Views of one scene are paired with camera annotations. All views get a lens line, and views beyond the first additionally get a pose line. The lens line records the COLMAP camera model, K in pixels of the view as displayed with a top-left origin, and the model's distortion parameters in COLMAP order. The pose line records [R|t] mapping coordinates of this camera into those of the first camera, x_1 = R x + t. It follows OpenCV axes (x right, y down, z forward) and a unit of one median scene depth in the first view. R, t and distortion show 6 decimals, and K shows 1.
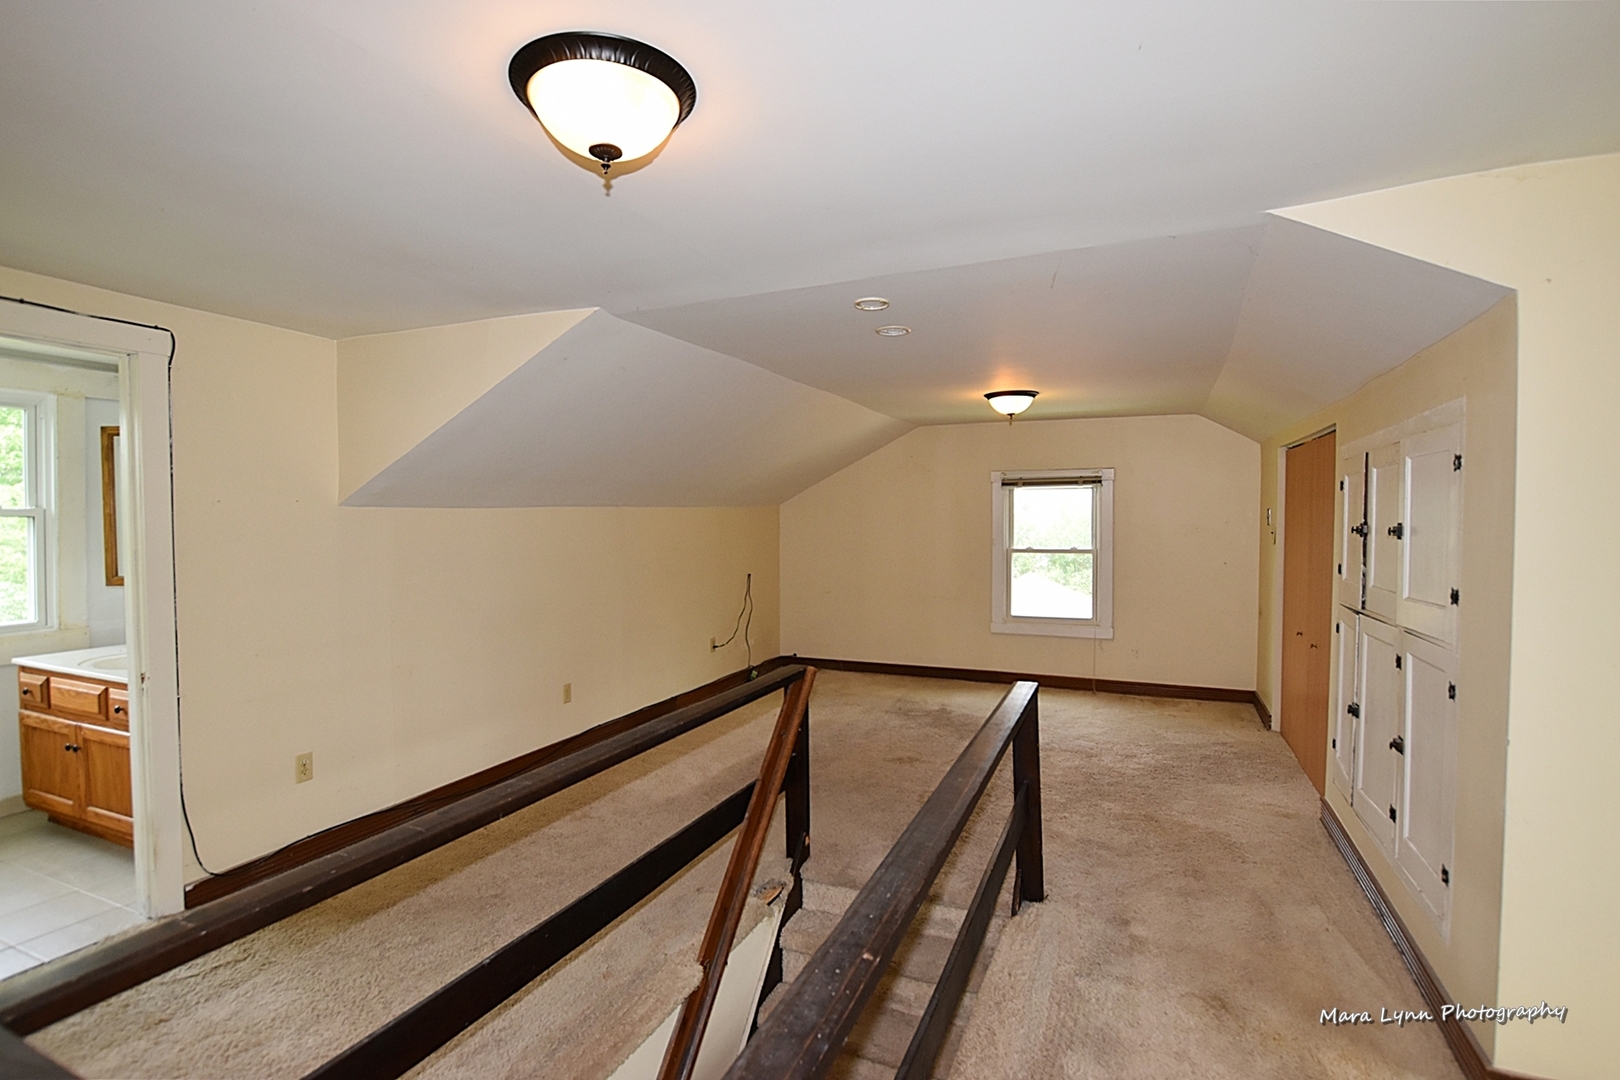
lens RADIAL K [[767.5, 0, 808.4], [0, 767.5, 535.0], [0, 0, 1]] dist [-0.027144, 0.002076]
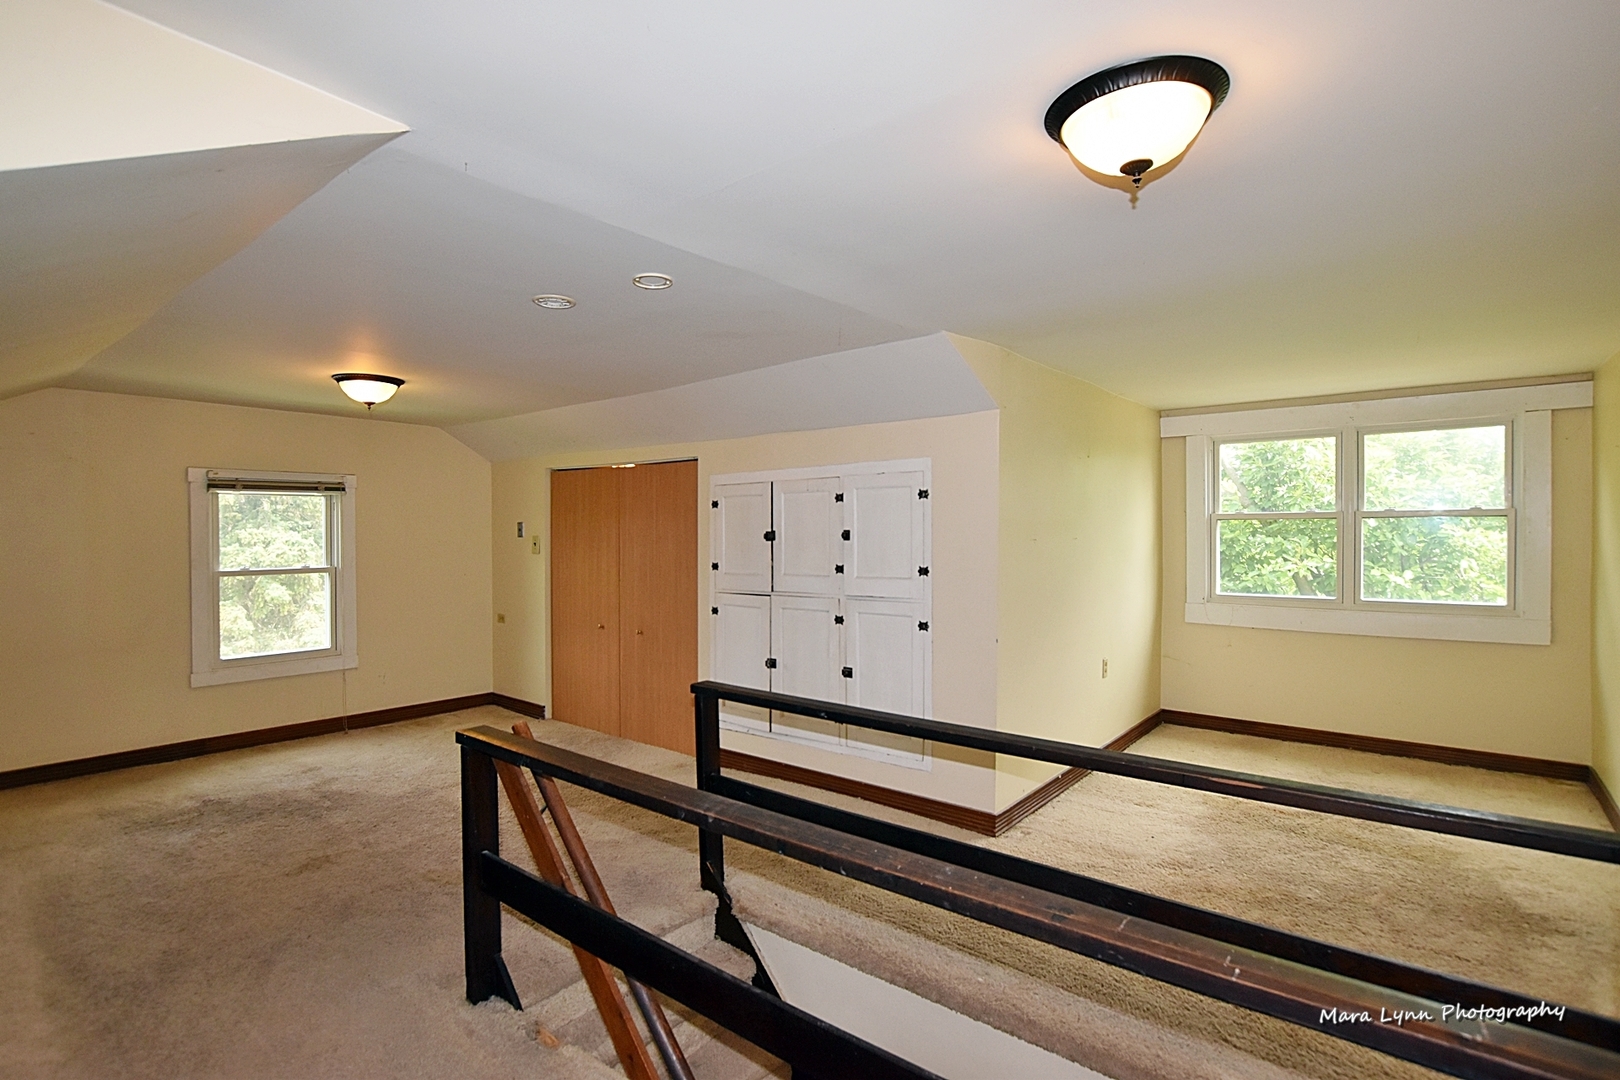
lens RADIAL K [[767.5, 0, 808.4], [0, 767.5, 535.0], [0, 0, 1]] dist [-0.027144, 0.002076]
pose [[0.285735, -0.003165, 0.958304, -0.303655], [0.025668, 0.999661, -0.004352, -0.000085], [-0.957965, 0.025841, 0.285719, 0.247617]]
